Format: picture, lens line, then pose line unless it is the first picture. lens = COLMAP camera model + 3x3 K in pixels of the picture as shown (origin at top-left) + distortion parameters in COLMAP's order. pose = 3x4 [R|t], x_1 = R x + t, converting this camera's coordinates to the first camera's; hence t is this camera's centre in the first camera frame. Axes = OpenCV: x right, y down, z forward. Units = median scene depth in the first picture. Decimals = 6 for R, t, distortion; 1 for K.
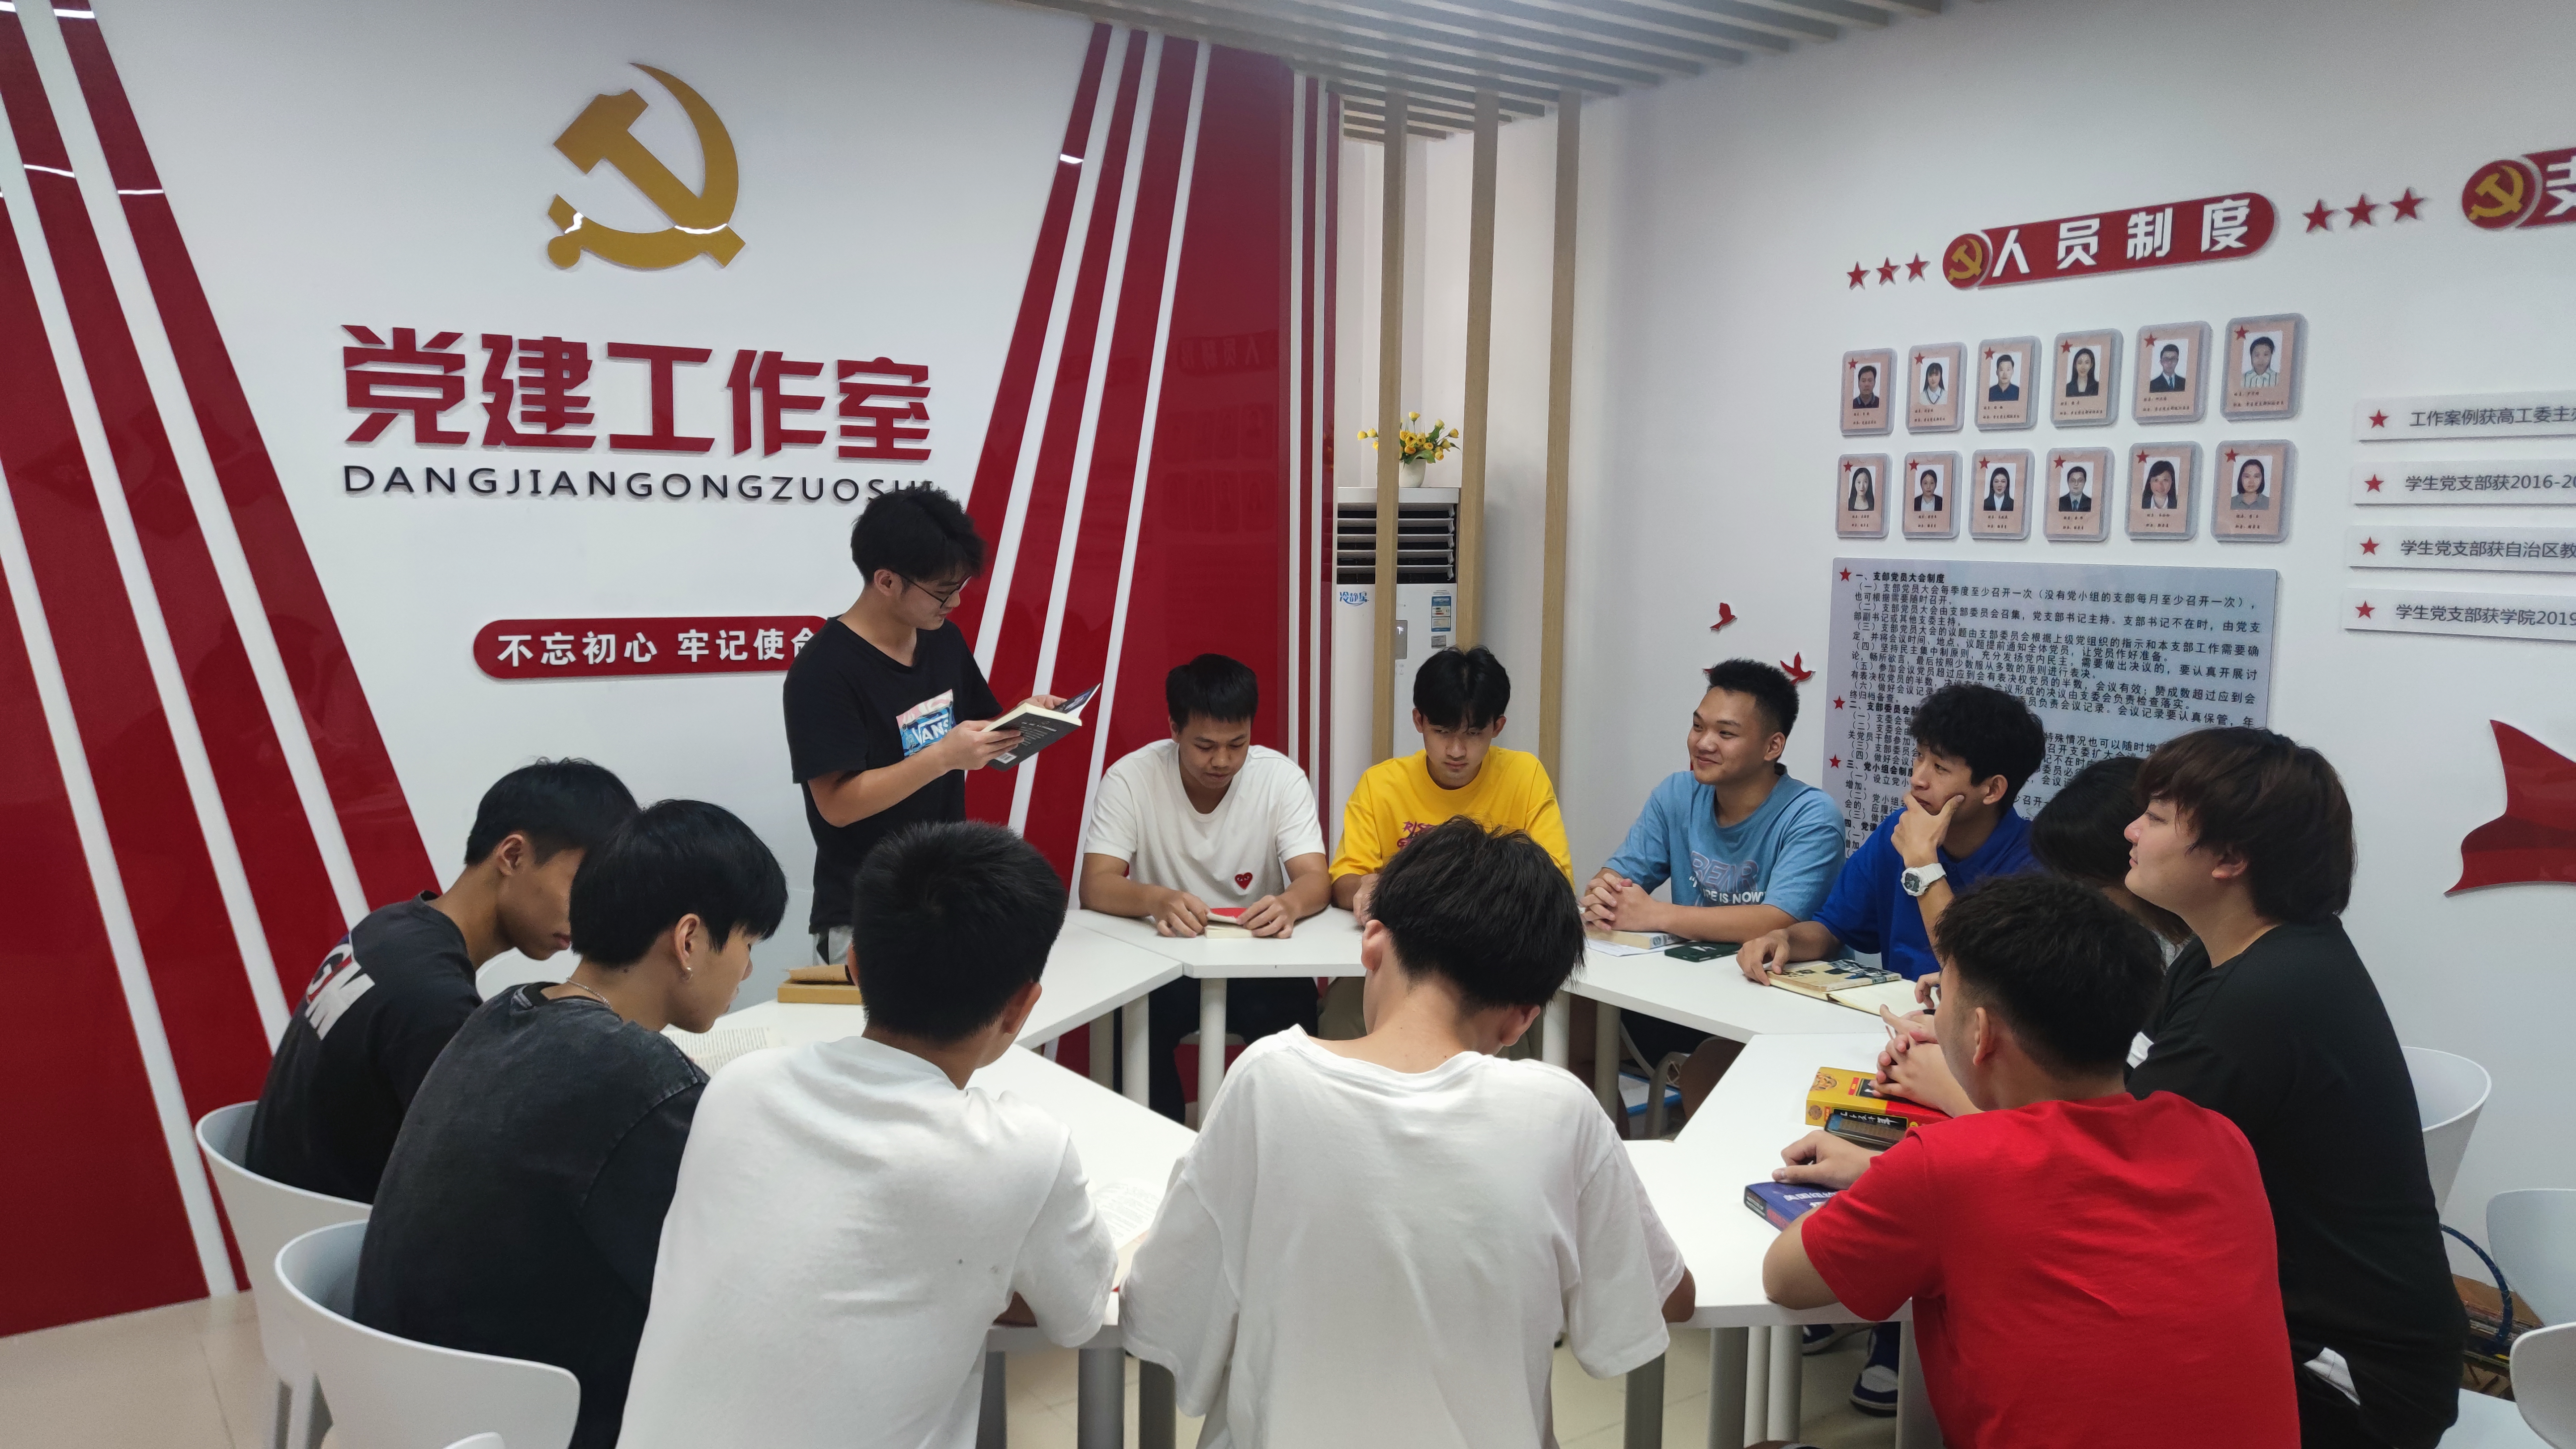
lens RADIAL K [[1885.7, 0, 1260.6], [0, 1885.7, 718.8], [0, 0, 1]] dist [0.098121, -0.066061]
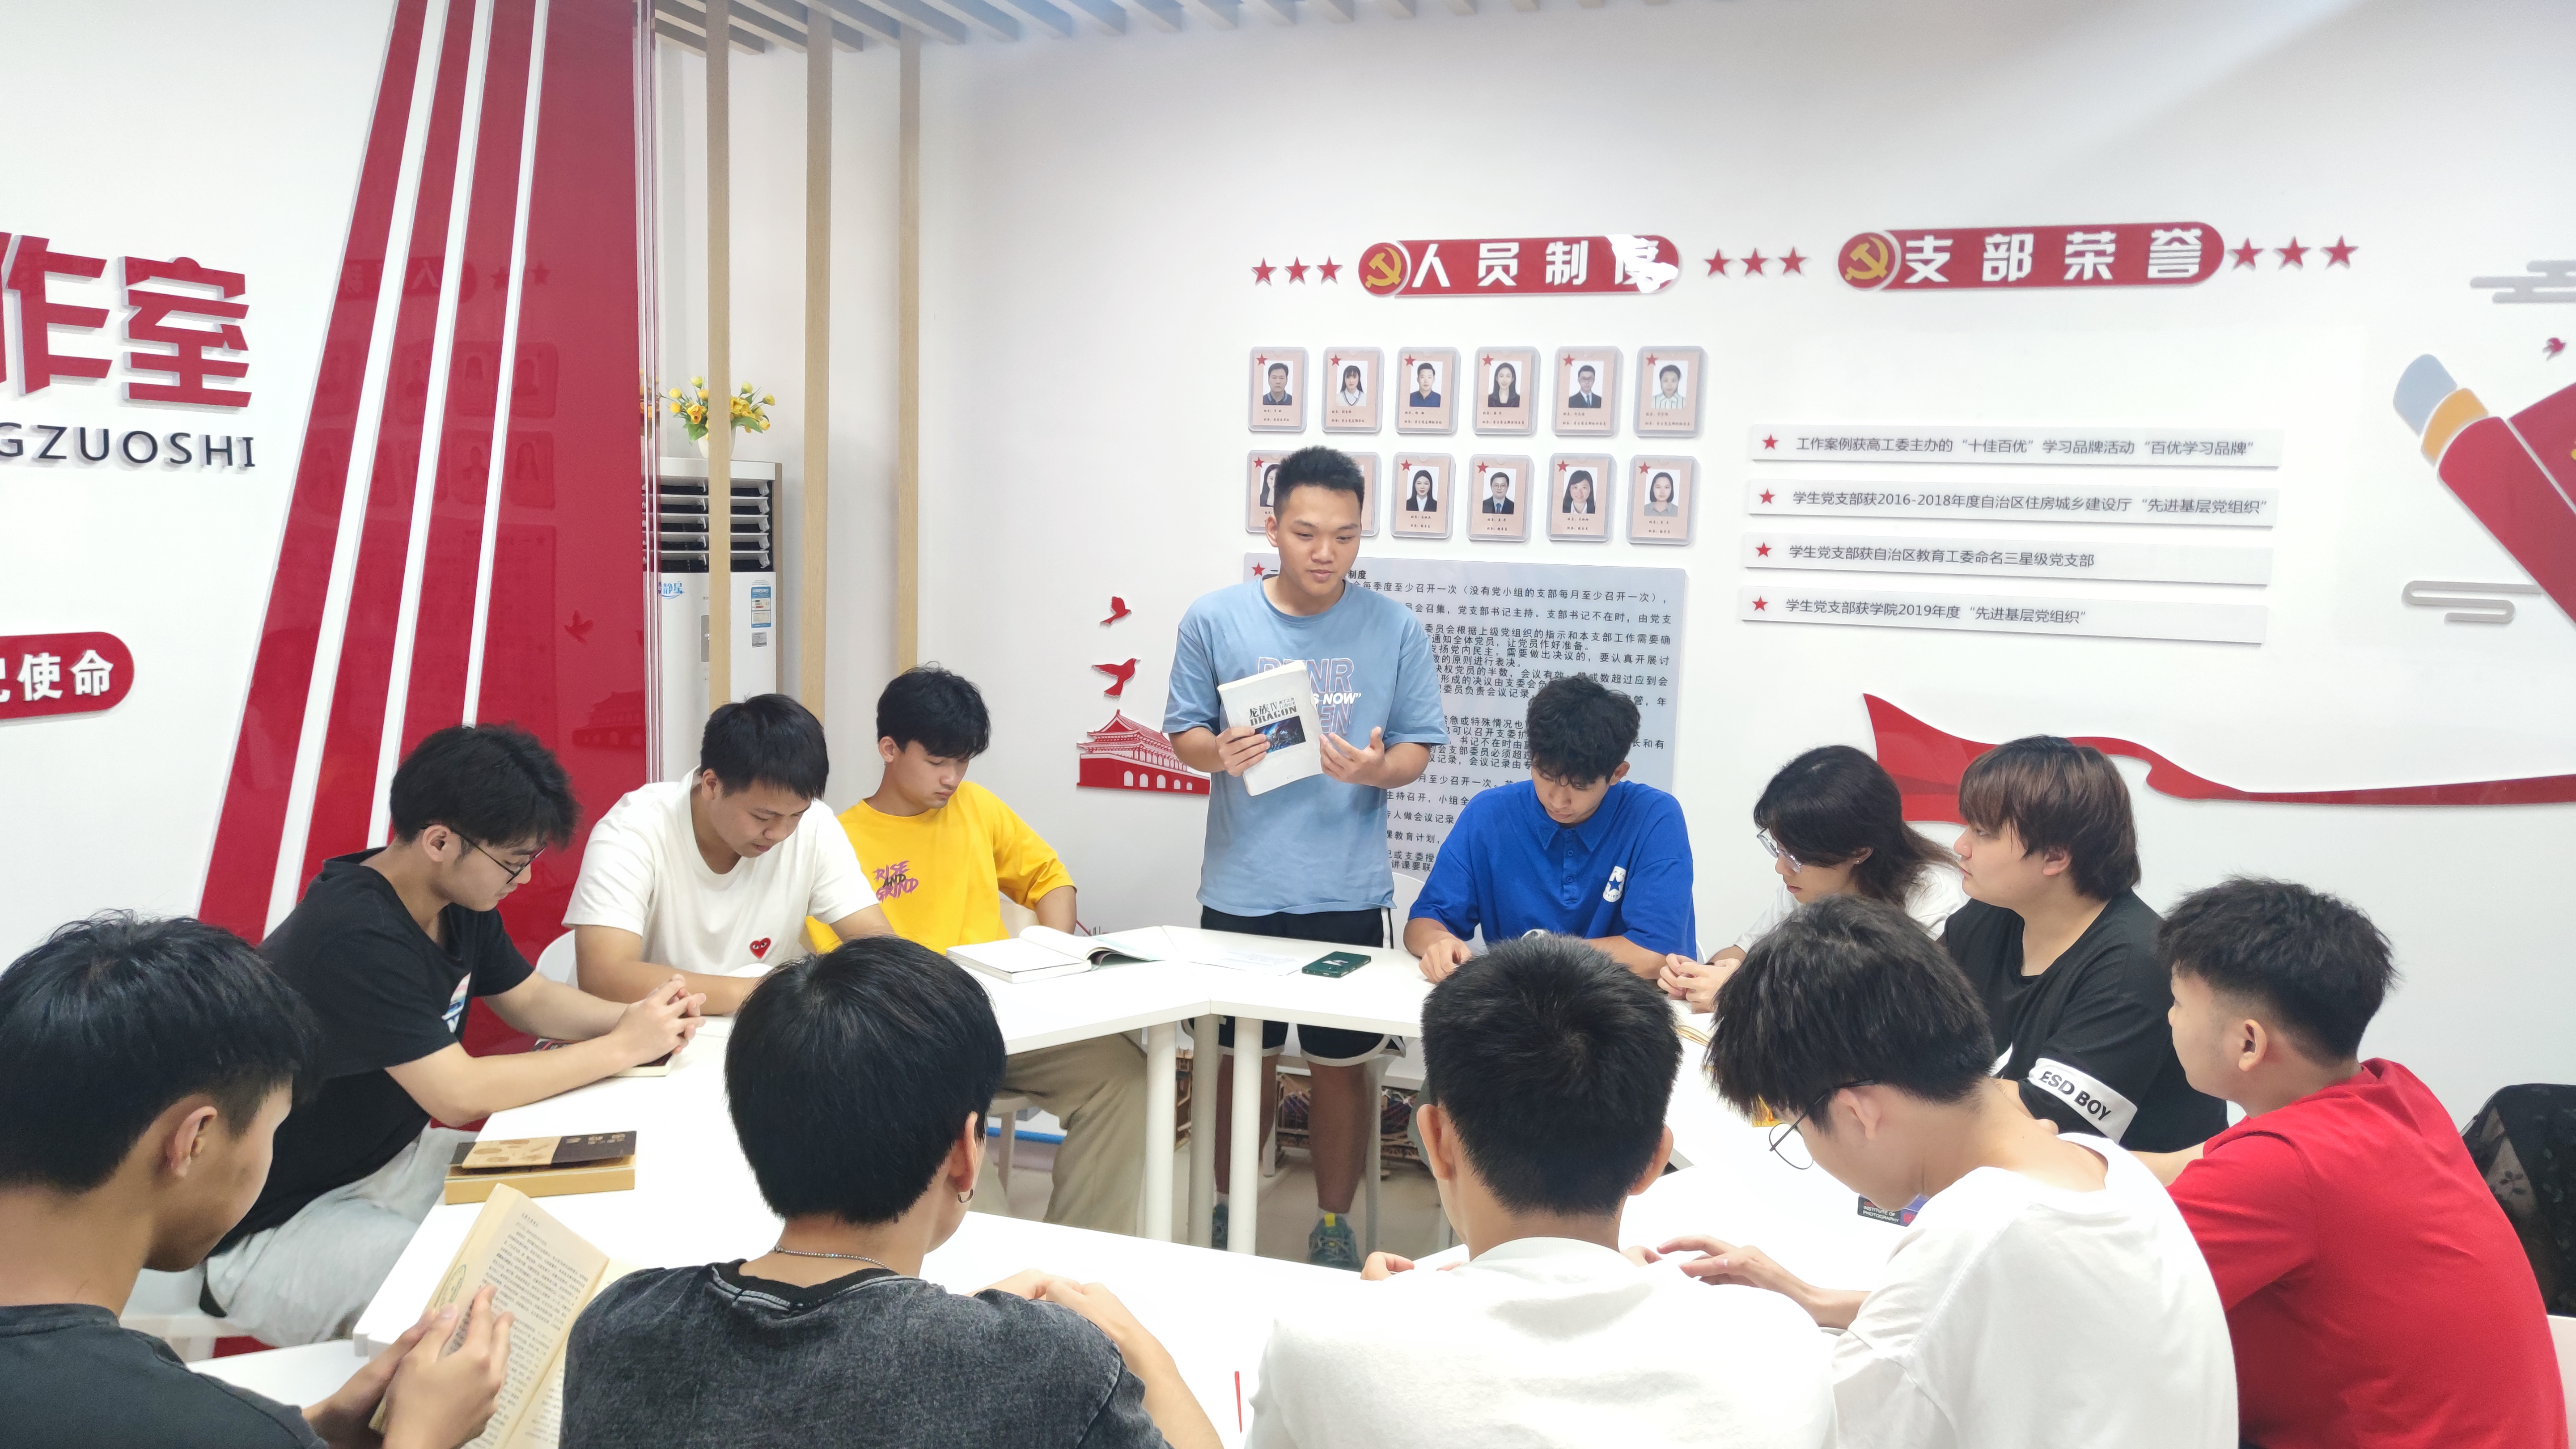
lens RADIAL K [[1885.7, 0, 1306.8], [0, 1885.7, 746.5], [0, 0, 1]] dist [0.098121, -0.066061]
pose [[0.816435, -0.056520, 0.574665, -0.291904], [0.039311, 0.998330, 0.042338, -0.026280], [-0.576098, -0.011976, 0.817293, 0.187468]]
